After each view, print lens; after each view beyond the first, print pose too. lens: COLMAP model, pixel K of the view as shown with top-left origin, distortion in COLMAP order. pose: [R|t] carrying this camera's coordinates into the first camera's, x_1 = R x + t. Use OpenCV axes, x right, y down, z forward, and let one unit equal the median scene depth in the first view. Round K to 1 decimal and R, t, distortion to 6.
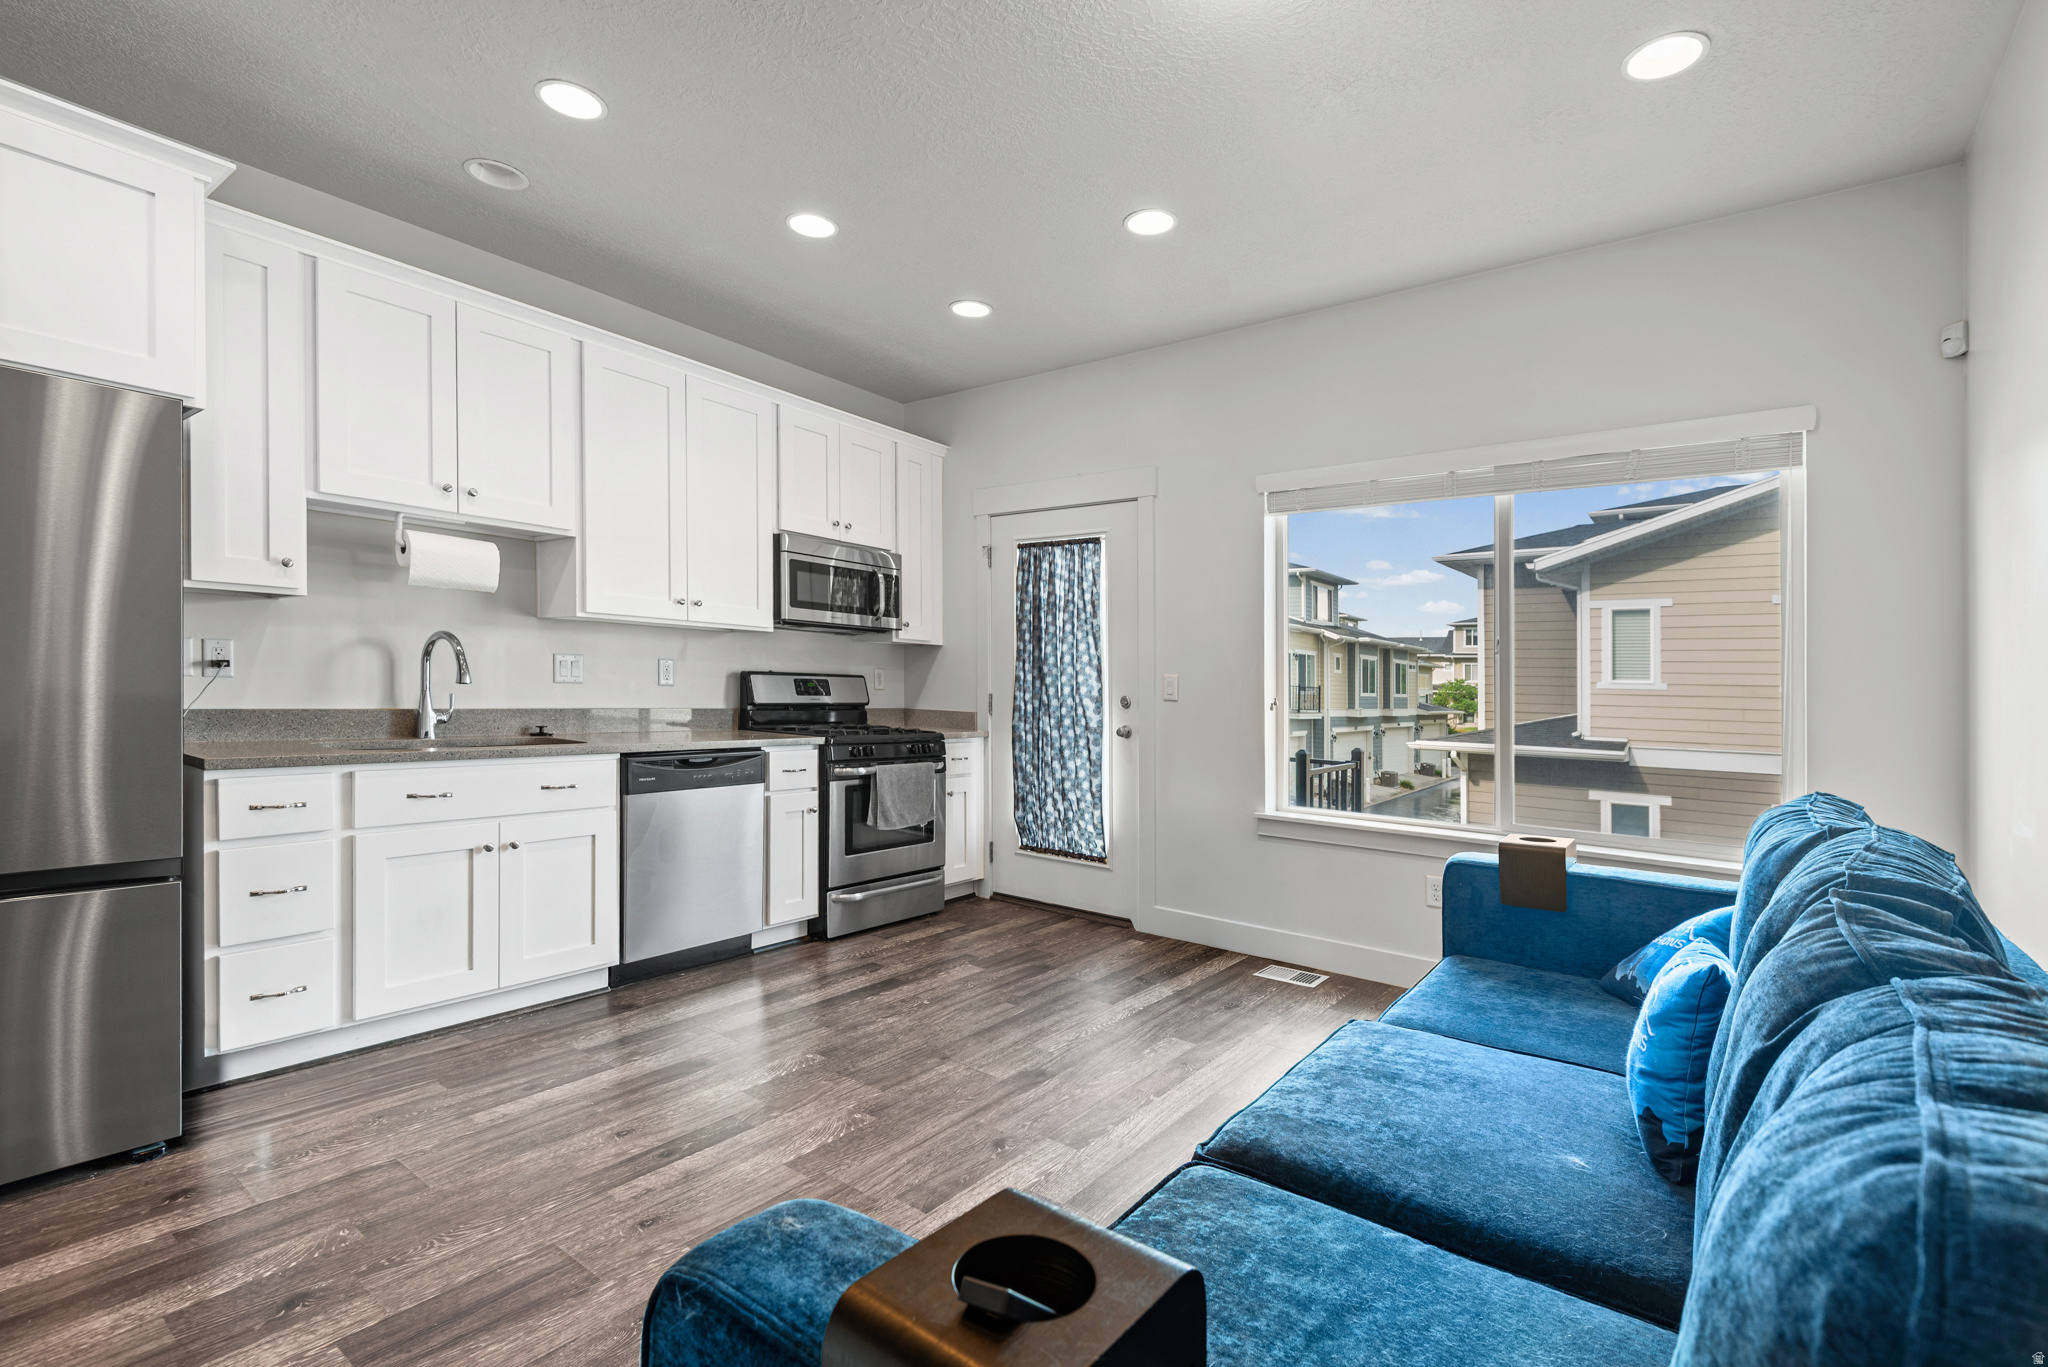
lens RADIAL K [[930.5, 0, 1038.0], [0, 930.5, 736.6], [0, 0, 1]] dist [0.019603, -0.007633]
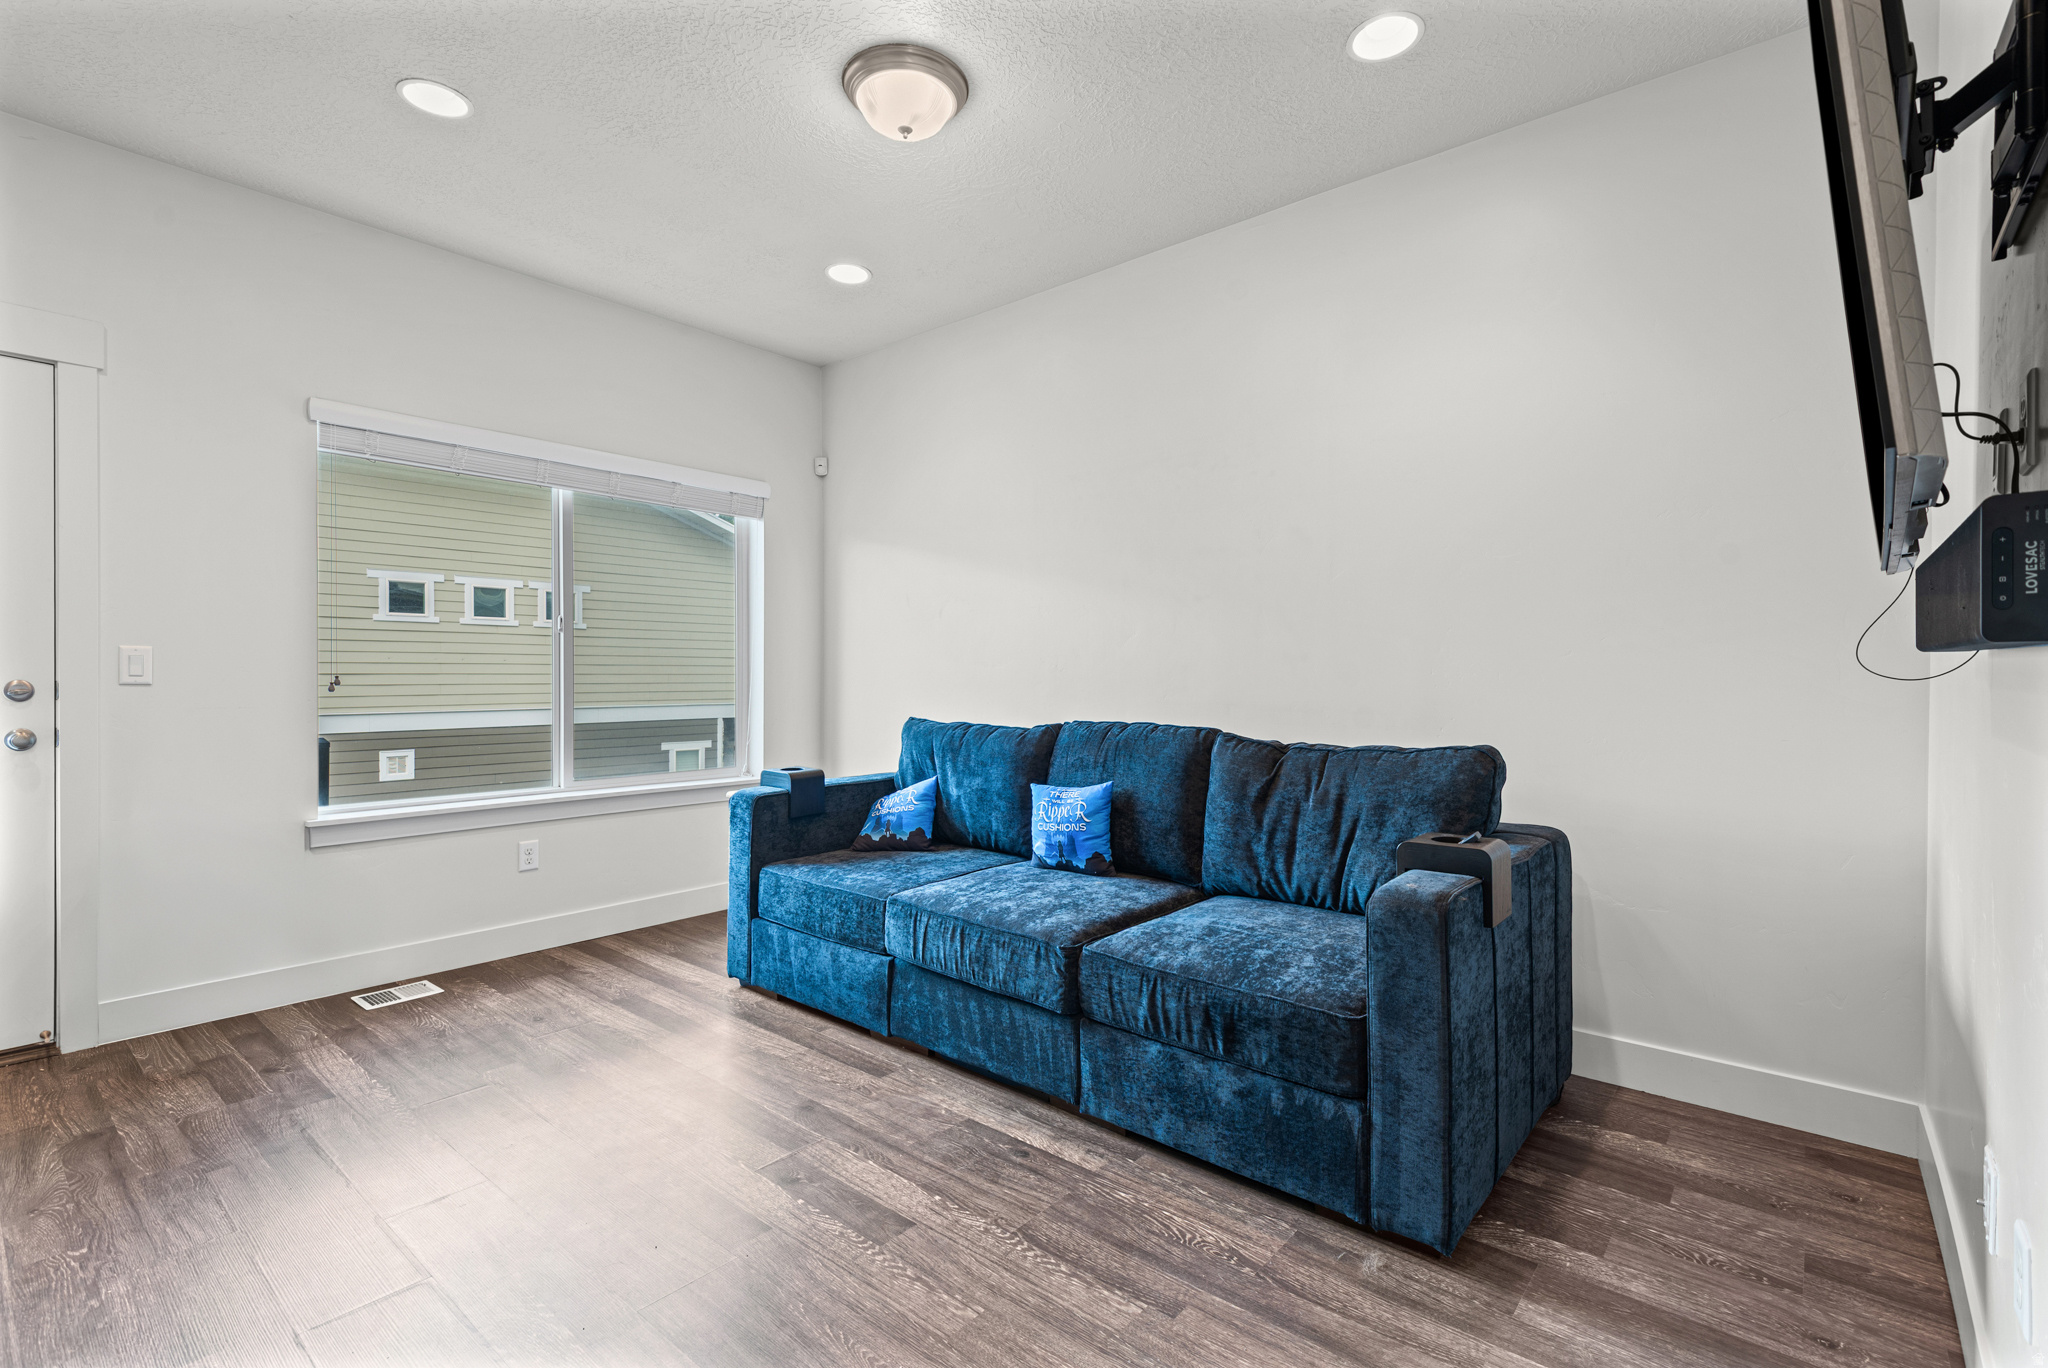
lens RADIAL K [[930.5, 0, 1013.0], [0, 930.5, 699.2], [0, 0, 1]] dist [0.019603, -0.007633]
pose [[0.068032, -0.056654, 0.996073, -0.545285], [0.052791, 0.997192, 0.053112, -0.034100], [-0.996285, 0.048970, 0.070832, 0.355212]]
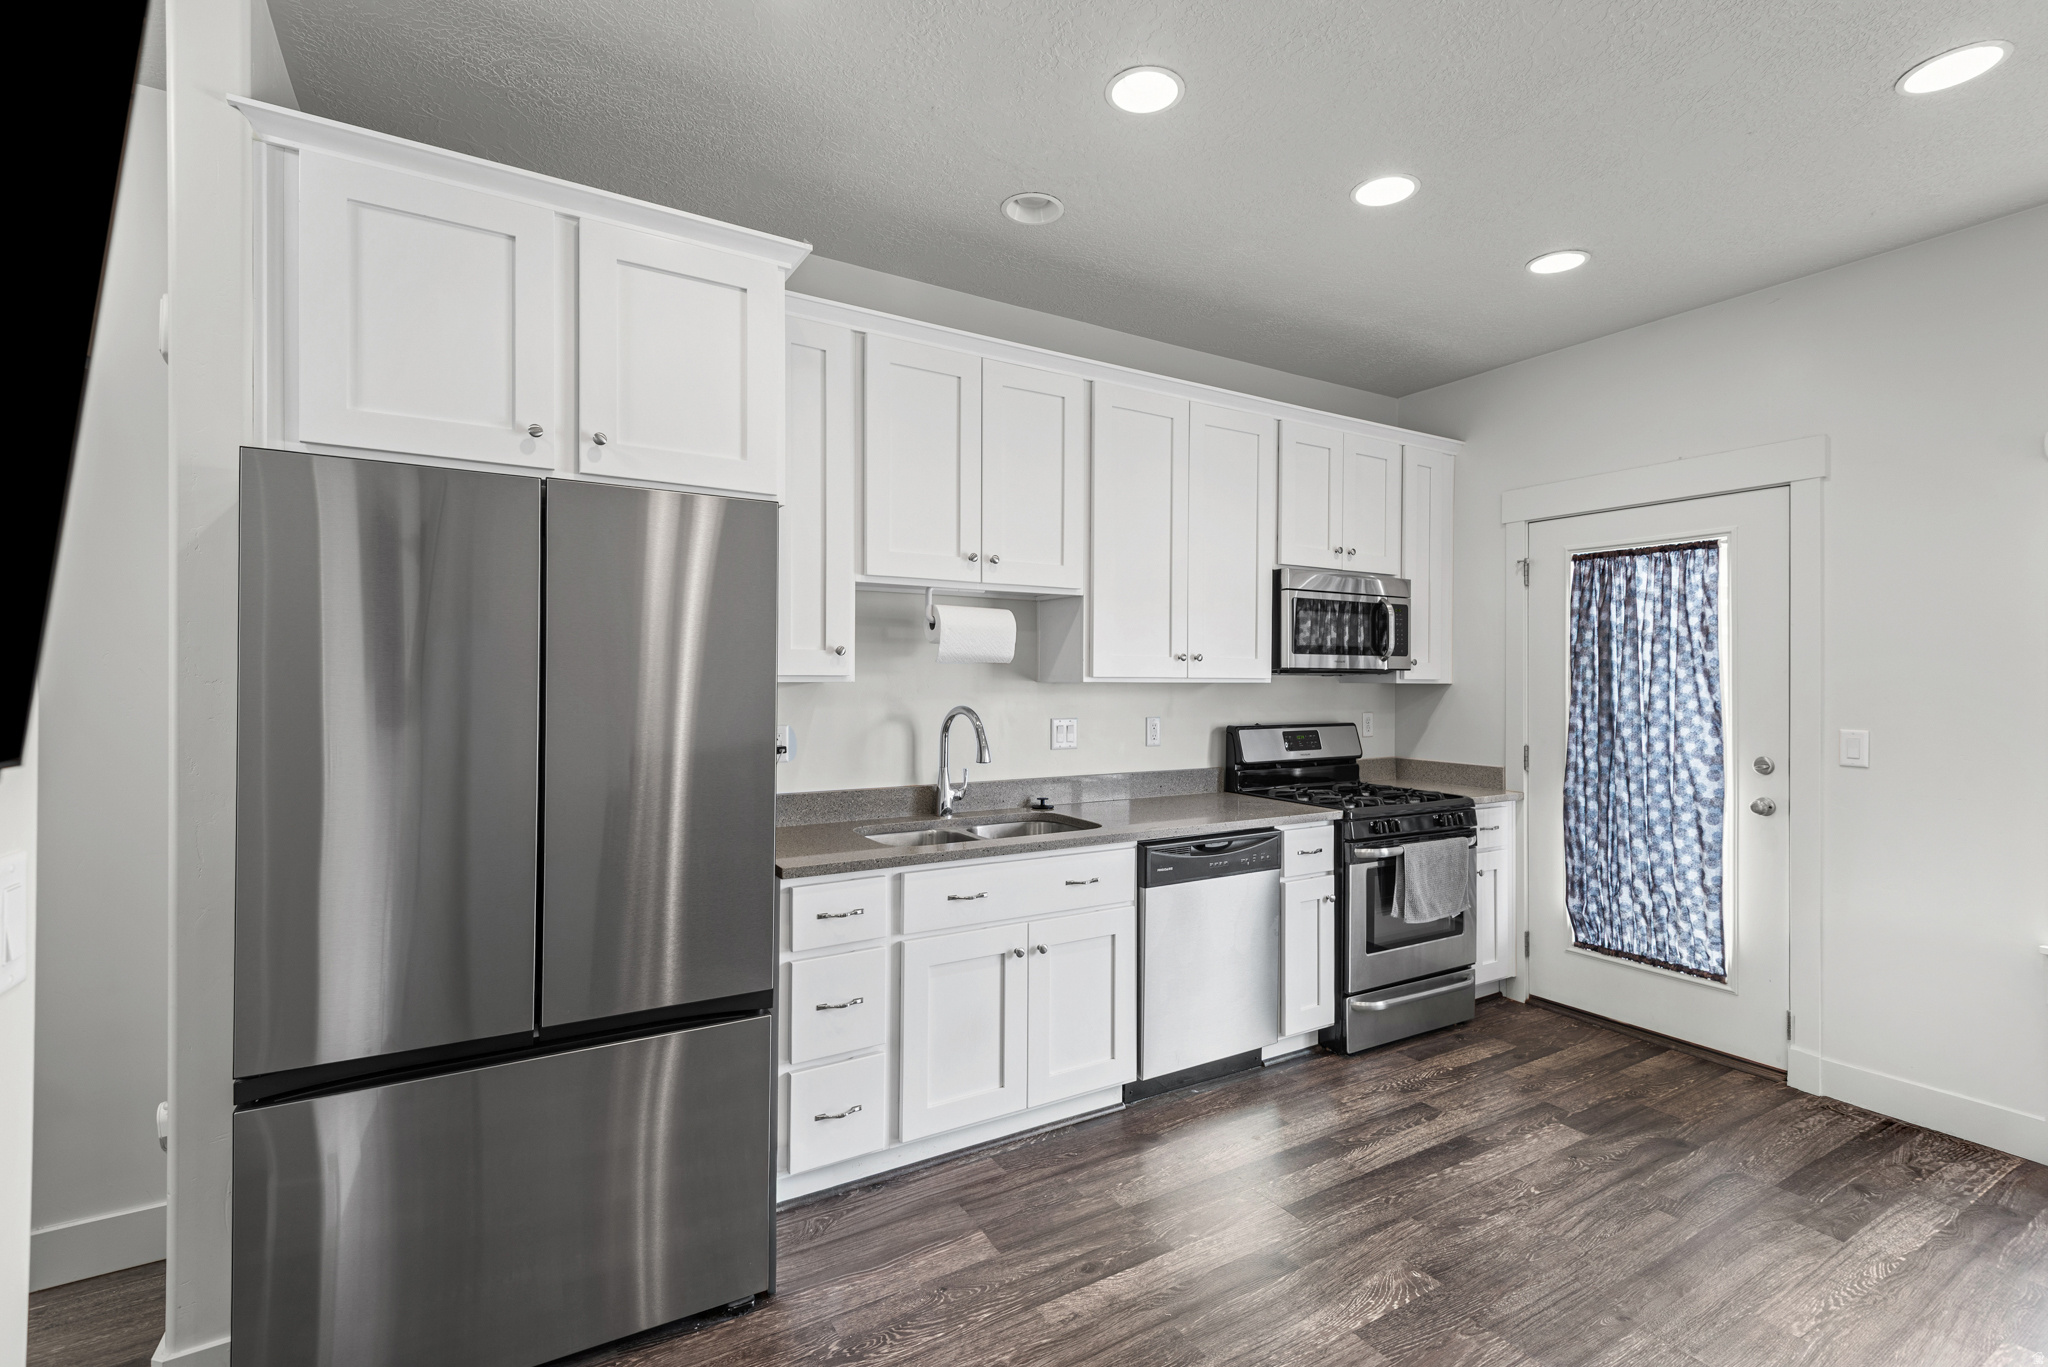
lens RADIAL K [[930.5, 0, 1030.4], [0, 930.5, 718.8], [0, 0, 1]] dist [0.019603, -0.007633]
pose [[0.928122, -0.008096, -0.372187, -0.186750], [0.001128, 0.999820, -0.018935, -0.068963], [0.372273, 0.017154, 0.927965, 0.131053]]
